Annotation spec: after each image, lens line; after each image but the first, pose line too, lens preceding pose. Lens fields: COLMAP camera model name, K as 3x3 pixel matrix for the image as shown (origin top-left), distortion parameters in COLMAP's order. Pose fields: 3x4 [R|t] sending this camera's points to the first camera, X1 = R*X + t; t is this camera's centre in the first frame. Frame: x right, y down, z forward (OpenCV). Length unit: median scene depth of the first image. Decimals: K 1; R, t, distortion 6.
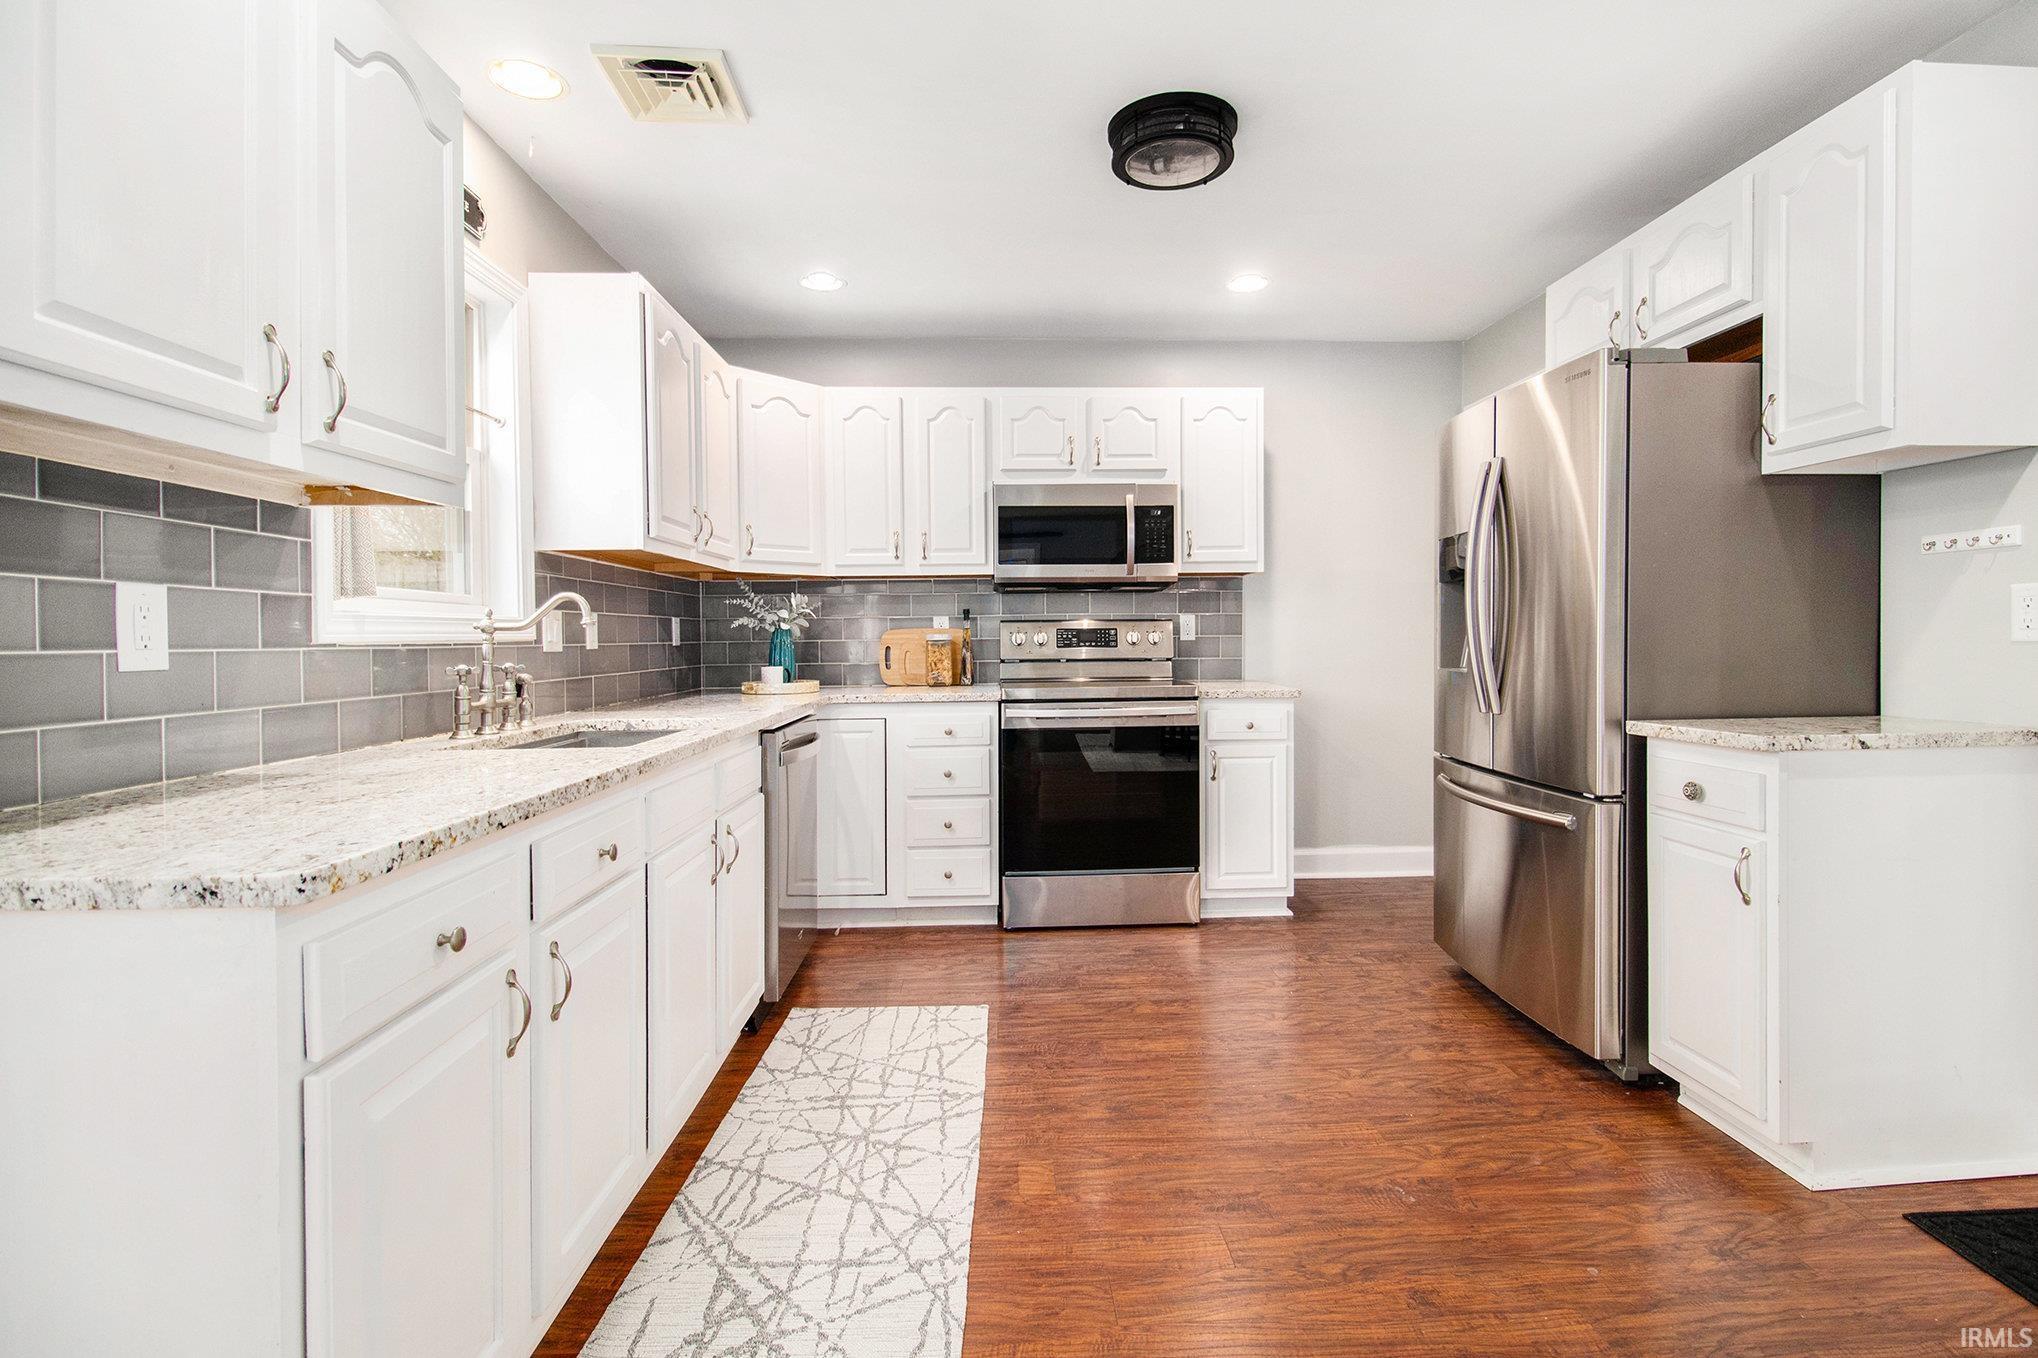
lens RADIAL K [[952.2, 0, 1022.3], [0, 952.2, 642.0], [0, 0, 1]] dist [-0.000322, -0.000430]
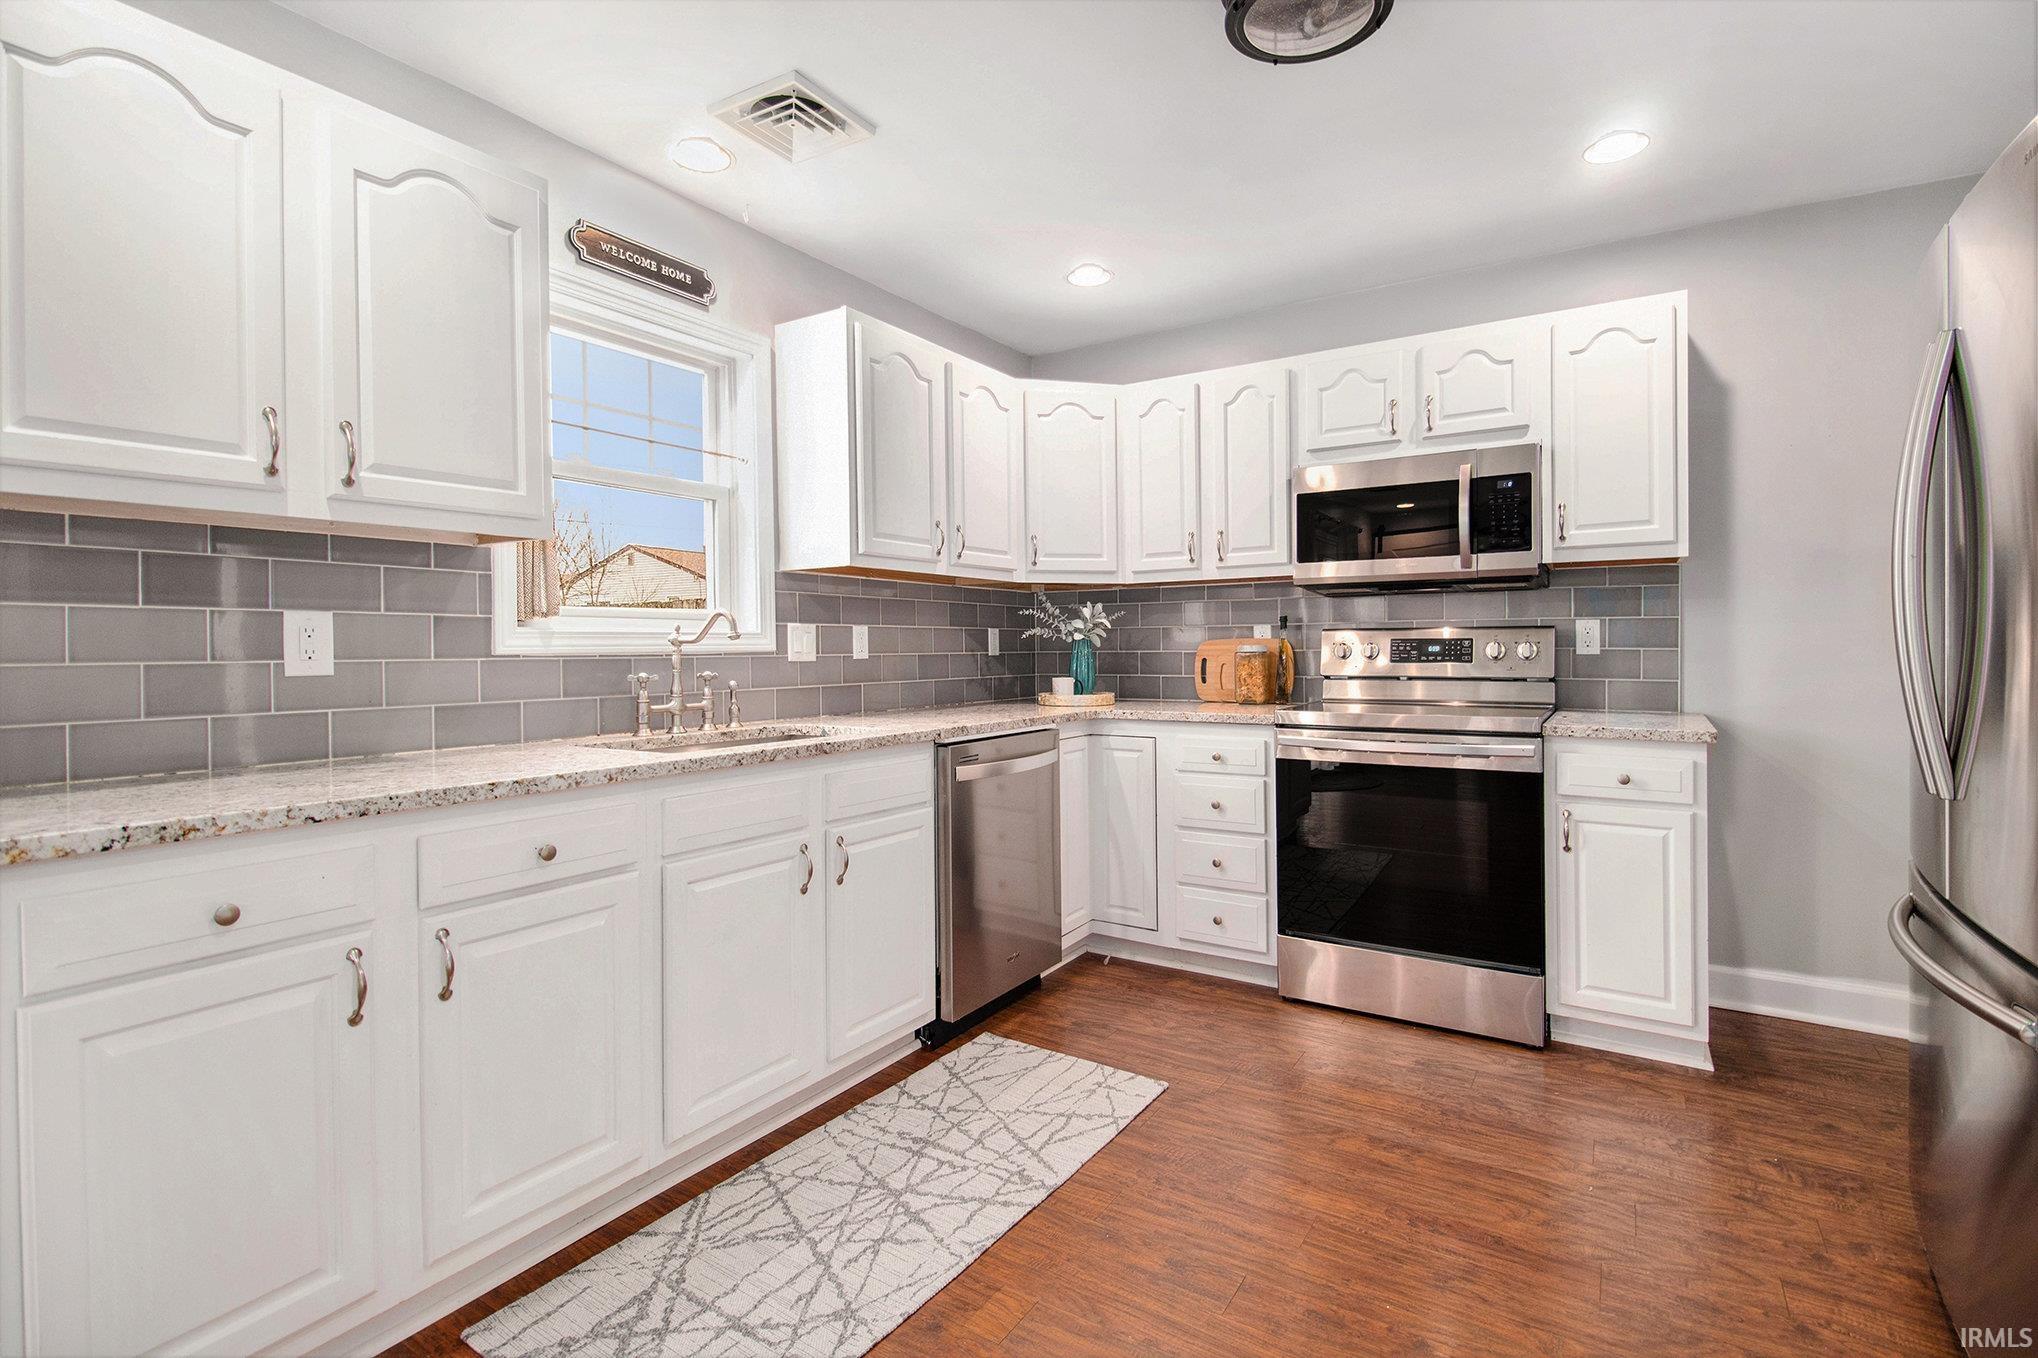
lens RADIAL K [[946.0, 0, 1021.0], [0, 946.0, 642.5], [0, 0, 1]] dist [0.024913, -0.009370]
pose [[0.826178, 0.001499, -0.563407, 0.271236], [-0.005123, 0.999975, -0.004852, -0.006160], [0.563386, 0.006895, 0.826165, 0.180183]]
